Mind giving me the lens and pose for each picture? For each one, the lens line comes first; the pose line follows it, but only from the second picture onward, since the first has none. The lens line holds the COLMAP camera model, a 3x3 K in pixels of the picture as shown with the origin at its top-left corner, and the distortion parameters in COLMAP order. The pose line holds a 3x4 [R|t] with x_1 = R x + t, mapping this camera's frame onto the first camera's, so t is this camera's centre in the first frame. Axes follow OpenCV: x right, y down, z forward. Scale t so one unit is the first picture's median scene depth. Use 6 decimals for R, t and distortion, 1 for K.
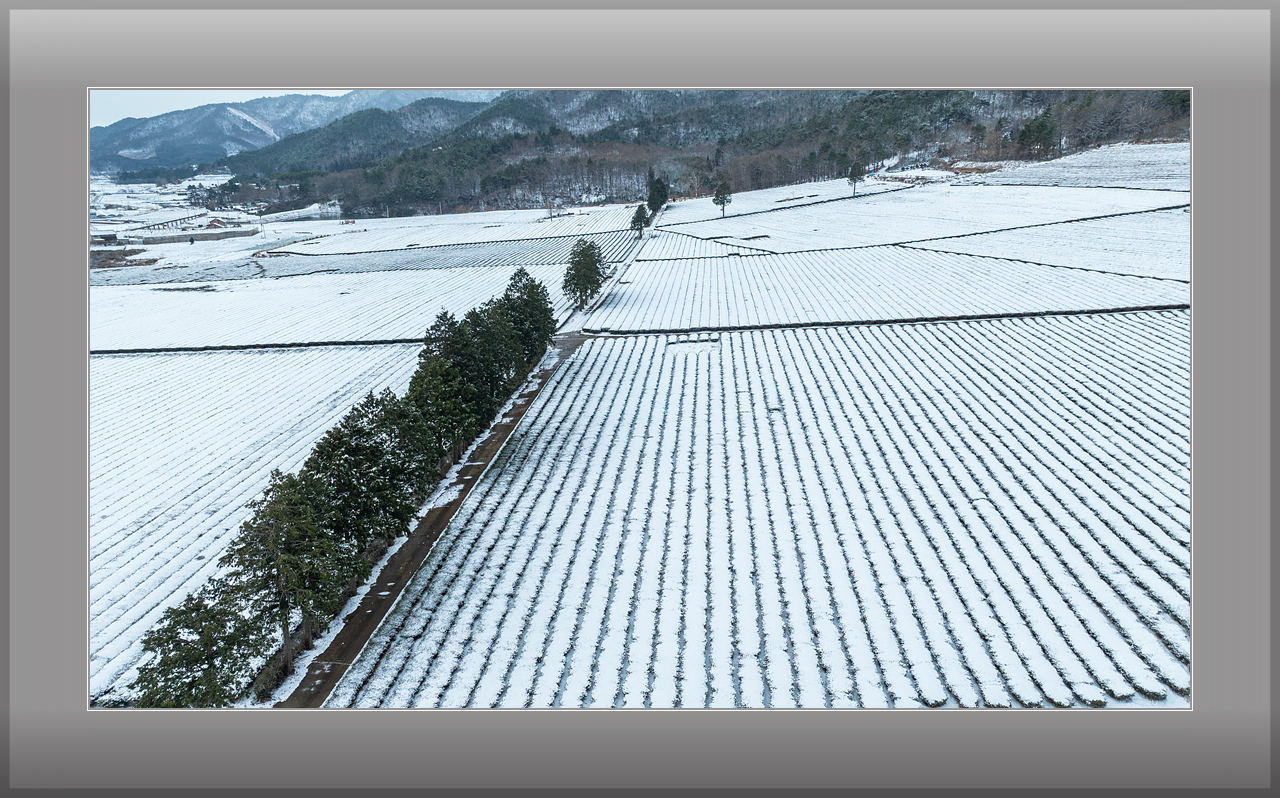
lens RADIAL K [[780.4, 0, 639.8], [0, 780.4, 402.5], [0, 0, 1]] dist [-0.027339, 0.030903]
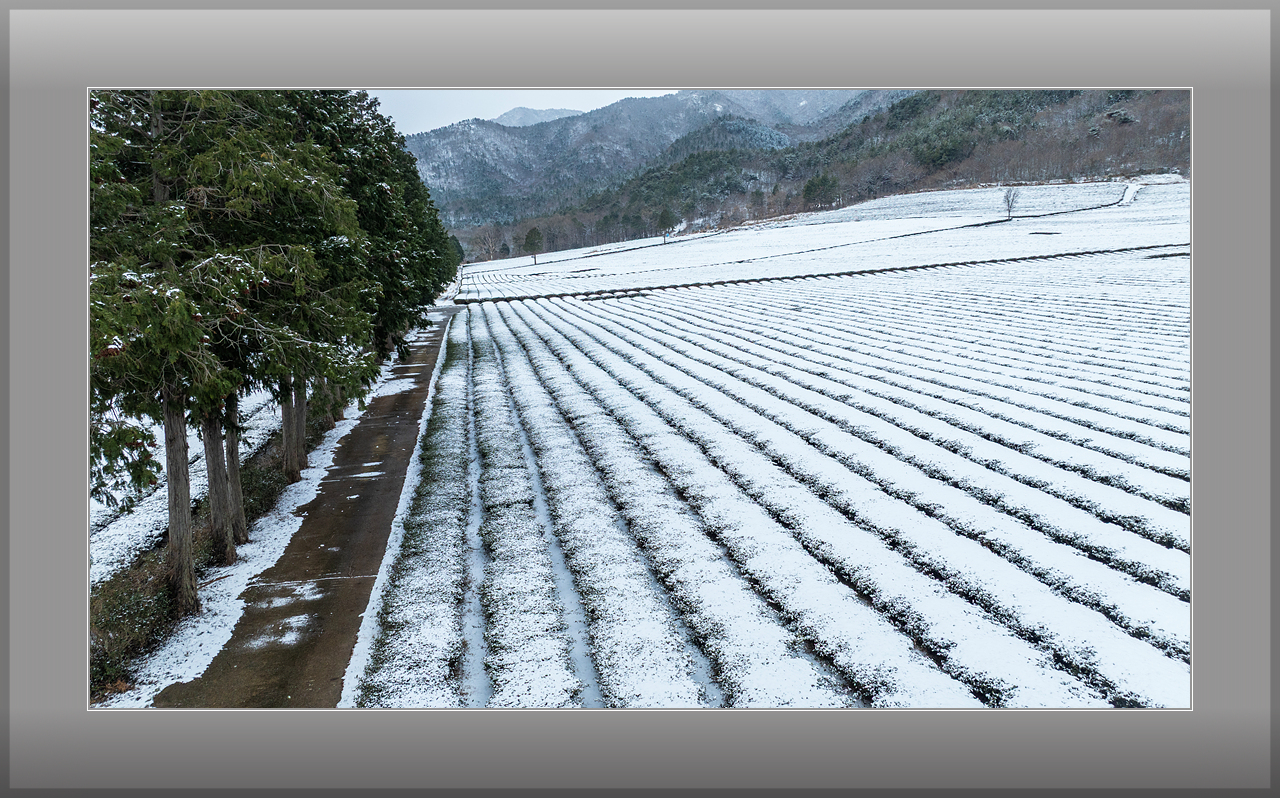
lens RADIAL K [[780.4, 0, 642.7], [0, 780.4, 402.7], [0, 0, 1]] dist [-0.027339, 0.030903]
pose [[0.953688, -0.057999, 0.295153, -0.185782], [0.096452, 0.988386, -0.117430, 0.163101], [-0.284914, 0.140460, 0.948206, 0.329397]]
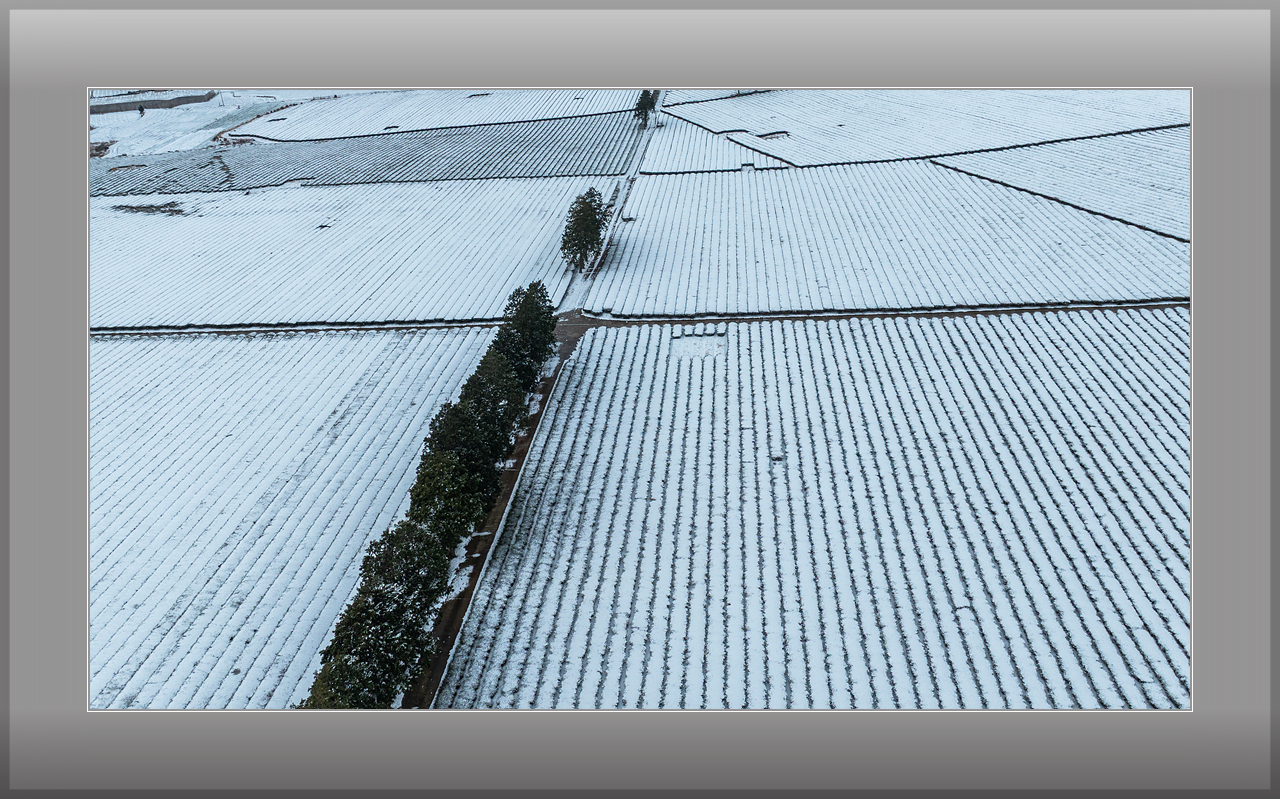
lens RADIAL K [[848.6, 0, 641.6], [0, 848.6, 406.6], [0, 0, 1]] dist [-0.011327, -0.009442]
pose [[0.999991, 0.000126, -0.004168, 0.003149], [0.000683, 0.981097, 0.193513, -0.256463], [0.004113, -0.193514, 0.981089, -0.055100]]
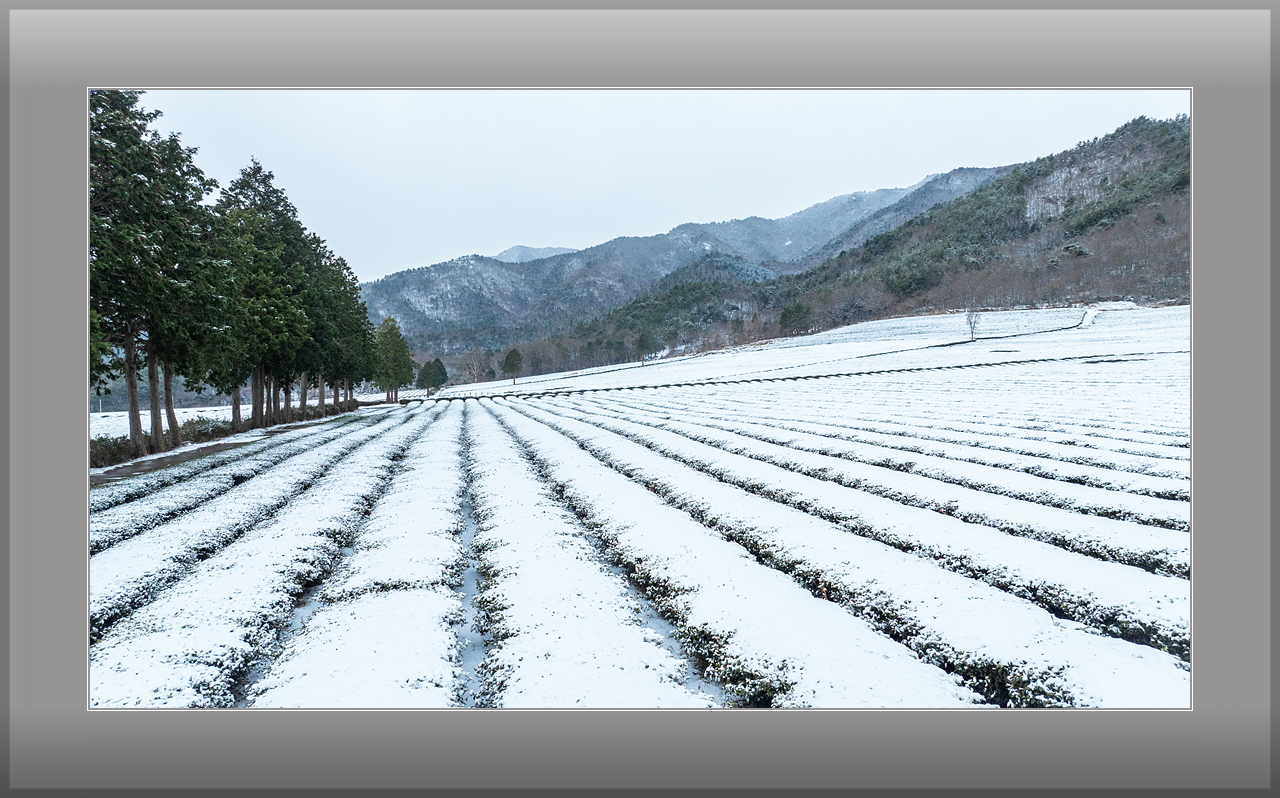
lens RADIAL K [[780.4, 0, 640.0], [0, 780.4, 402.6], [0, 0, 1]] dist [-0.027339, 0.030903]
pose [[0.952774, -0.003700, 0.303658, -0.117664], [0.092743, 0.955700, -0.279350, 0.208769], [-0.289172, 0.294319, 0.910909, 0.321751]]
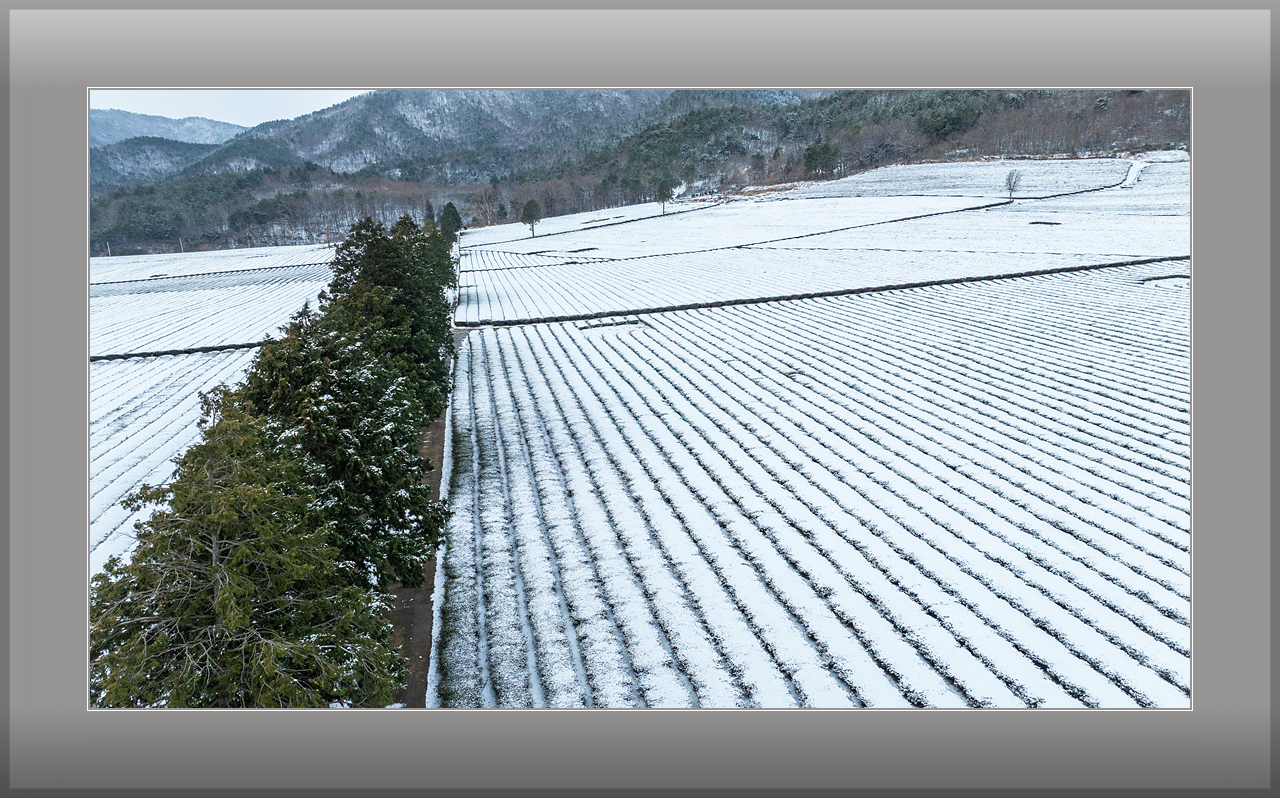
lens RADIAL K [[780.4, 0, 640.9], [0, 780.4, 402.1], [0, 0, 1]] dist [-0.027339, 0.030903]
pose [[0.953878, -0.072845, 0.291223, -0.185438], [0.091637, 0.994465, -0.051399, 0.059938], [-0.285867, 0.075715, 0.955273, 0.296790]]
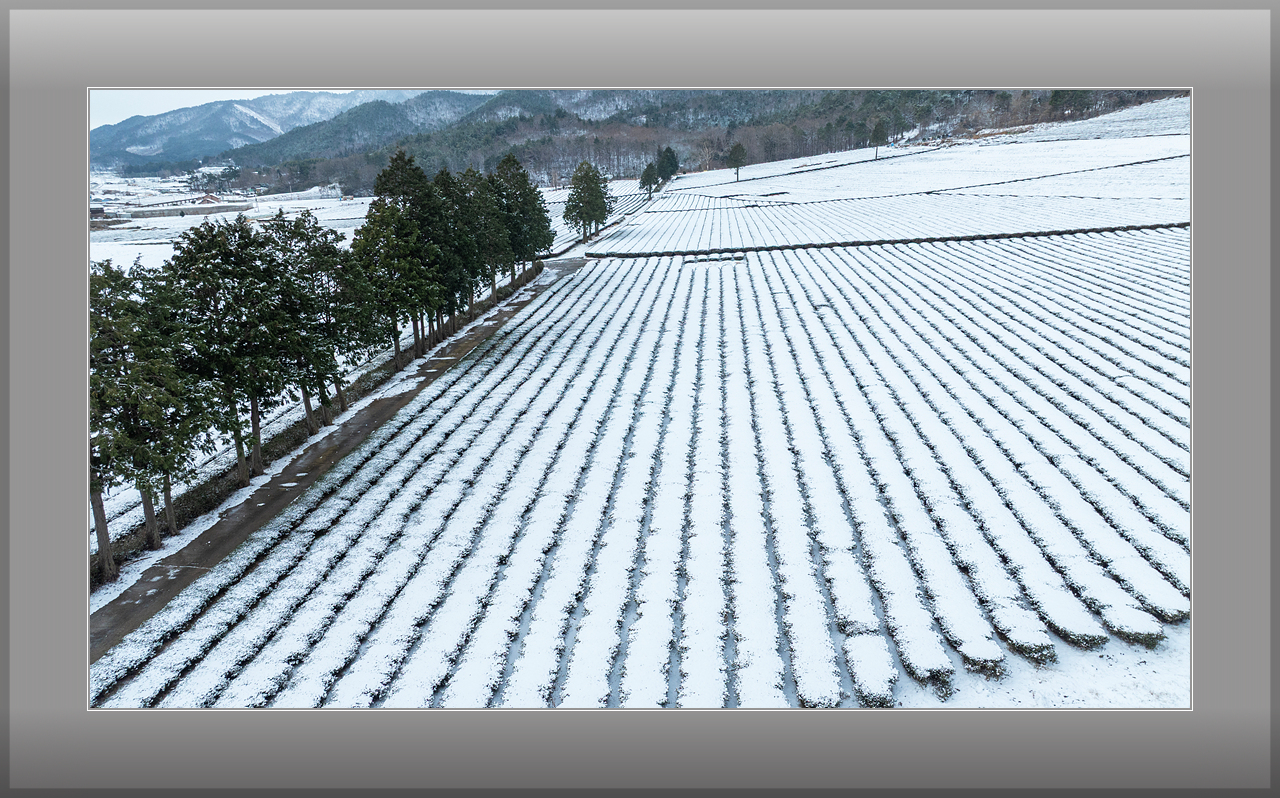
lens RADIAL K [[780.4, 0, 640.2], [0, 780.4, 401.7], [0, 0, 1]] dist [-0.027339, 0.030903]
pose [[0.999960, 0.000896, -0.008890, -0.006356], [-0.000914, 0.999997, -0.002075, 0.104146], [0.008888, 0.002083, 0.999958, 0.188167]]
